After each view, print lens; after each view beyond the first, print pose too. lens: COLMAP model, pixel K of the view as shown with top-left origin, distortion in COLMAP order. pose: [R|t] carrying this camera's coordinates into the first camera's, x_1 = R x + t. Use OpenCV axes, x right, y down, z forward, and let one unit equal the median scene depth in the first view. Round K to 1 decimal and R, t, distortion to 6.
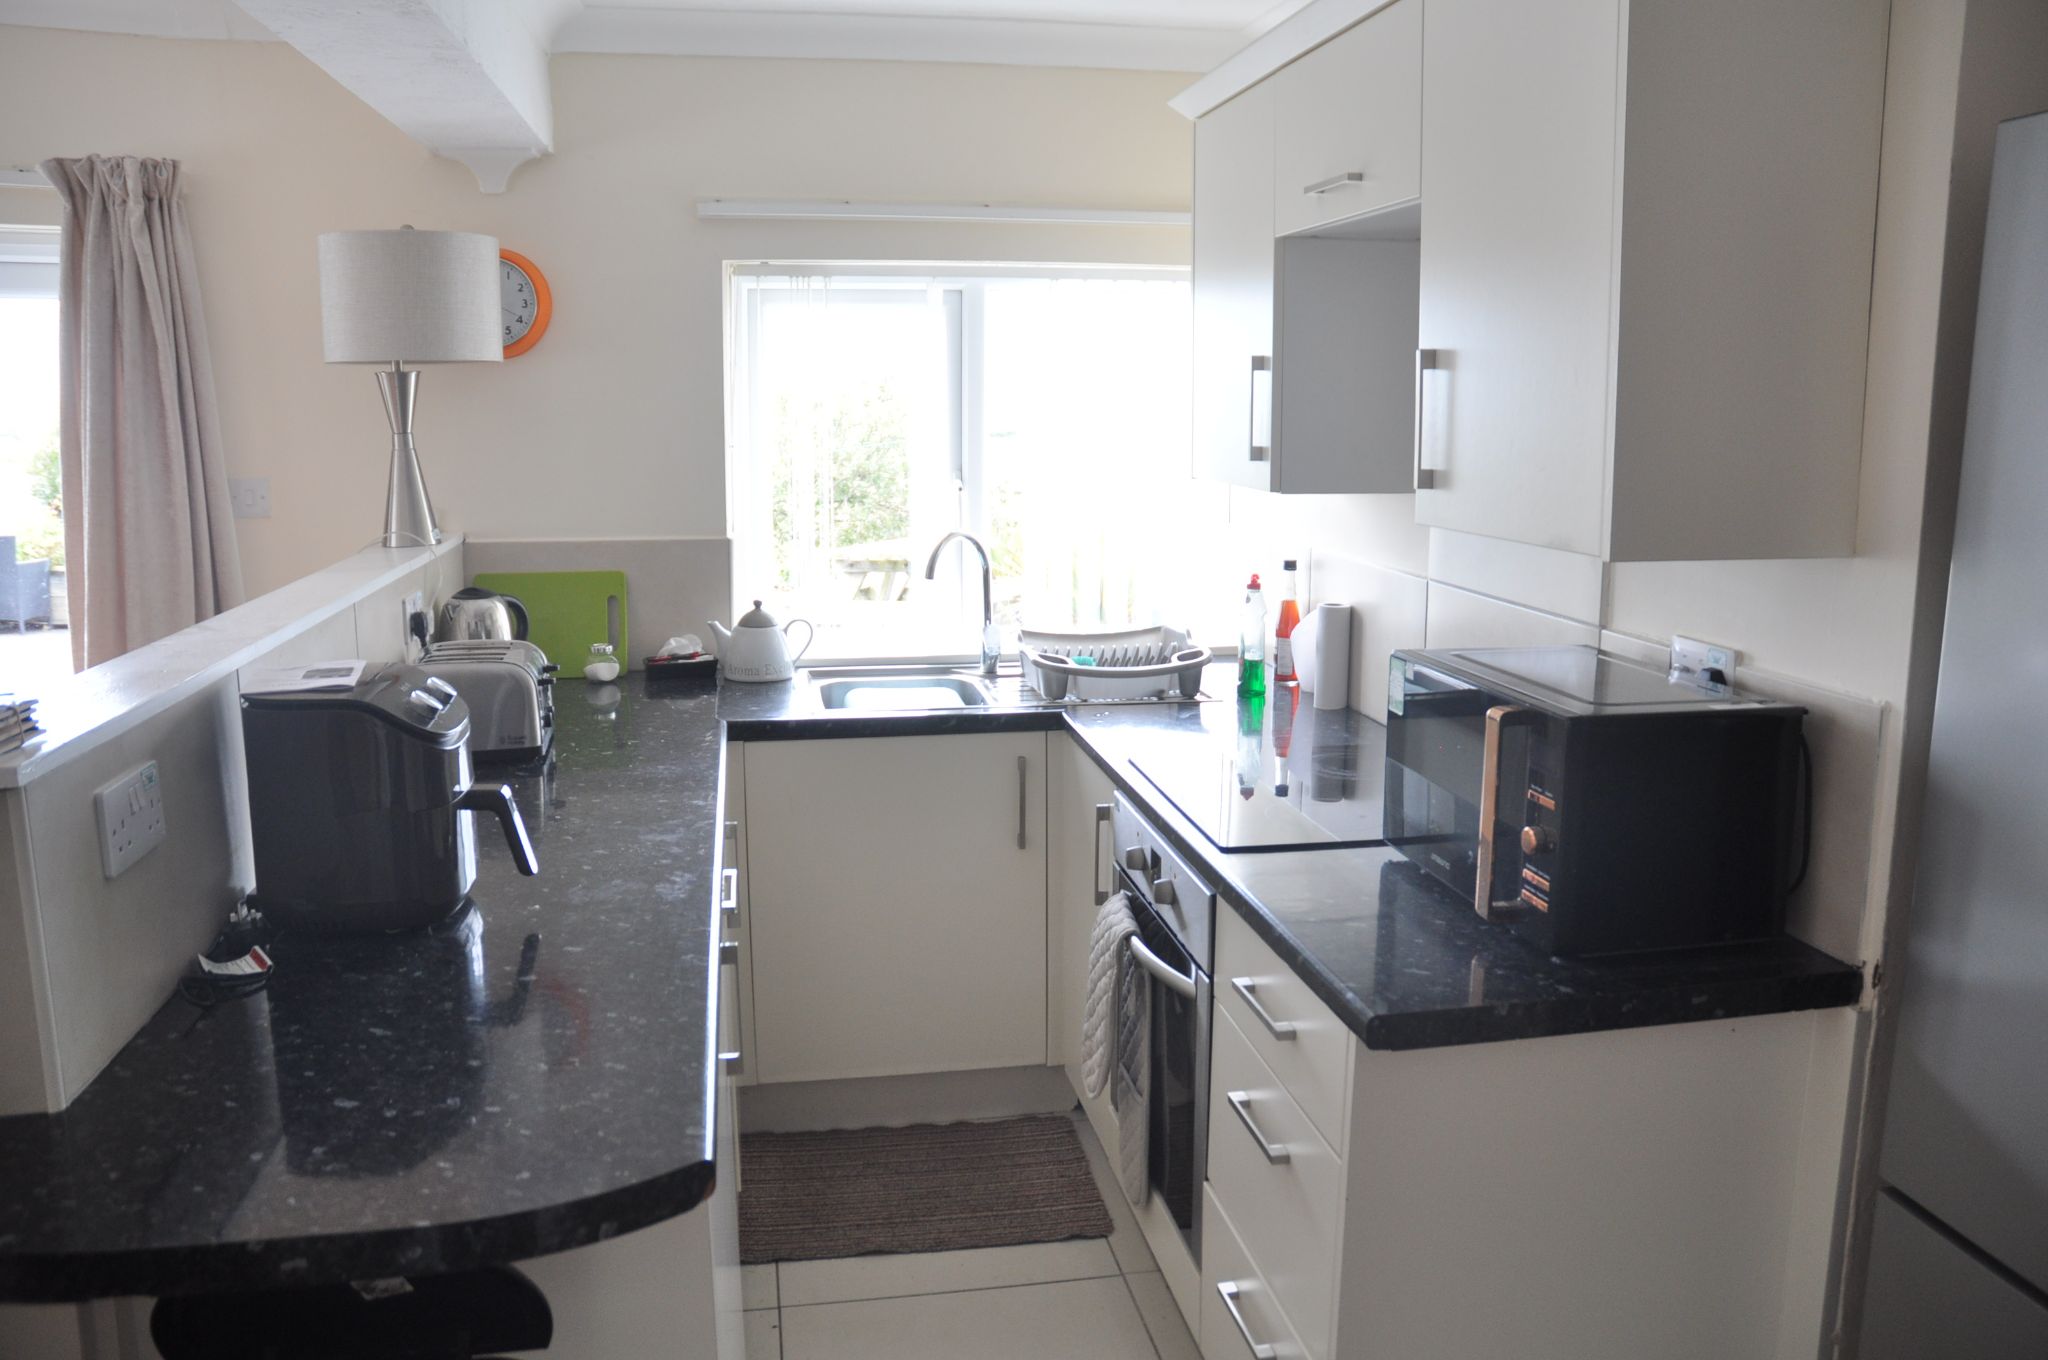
lens RADIAL K [[1643.2, 0, 1021.8], [0, 1643.2, 683.5], [0, 0, 1]] dist [0.000605, 0.010730]
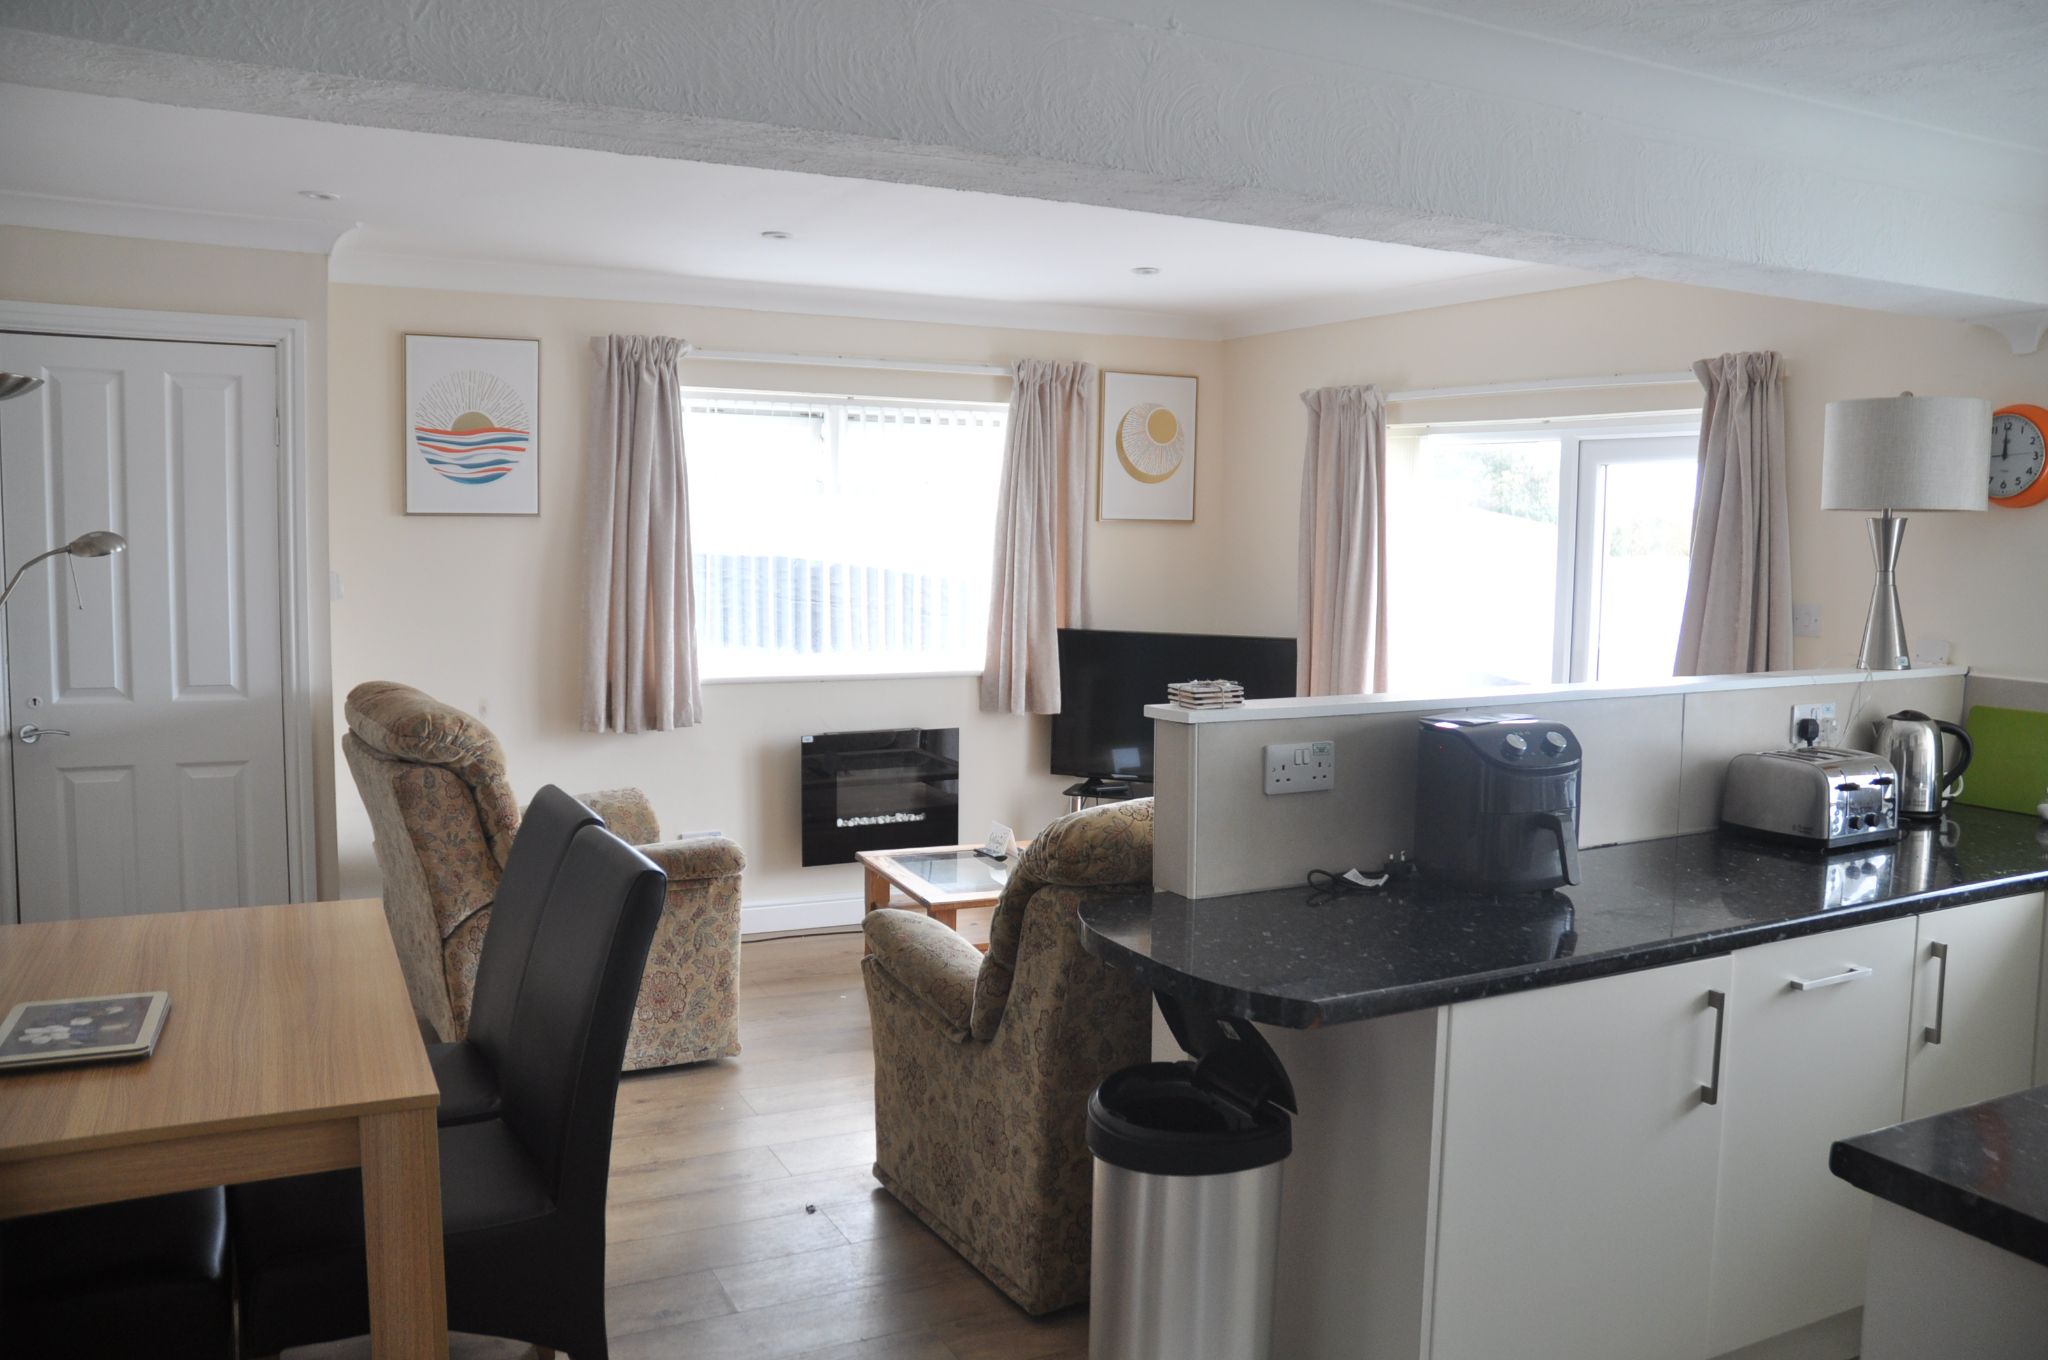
lens RADIAL K [[1643.2, 0, 1022.9], [0, 1643.2, 676.2], [0, 0, 1]] dist [0.000605, 0.010730]
pose [[0.352492, 0.097255, -0.930748, 0.485878], [-0.183266, 0.982501, 0.033257, -0.008844], [0.917694, 0.158852, 0.364147, 0.046861]]
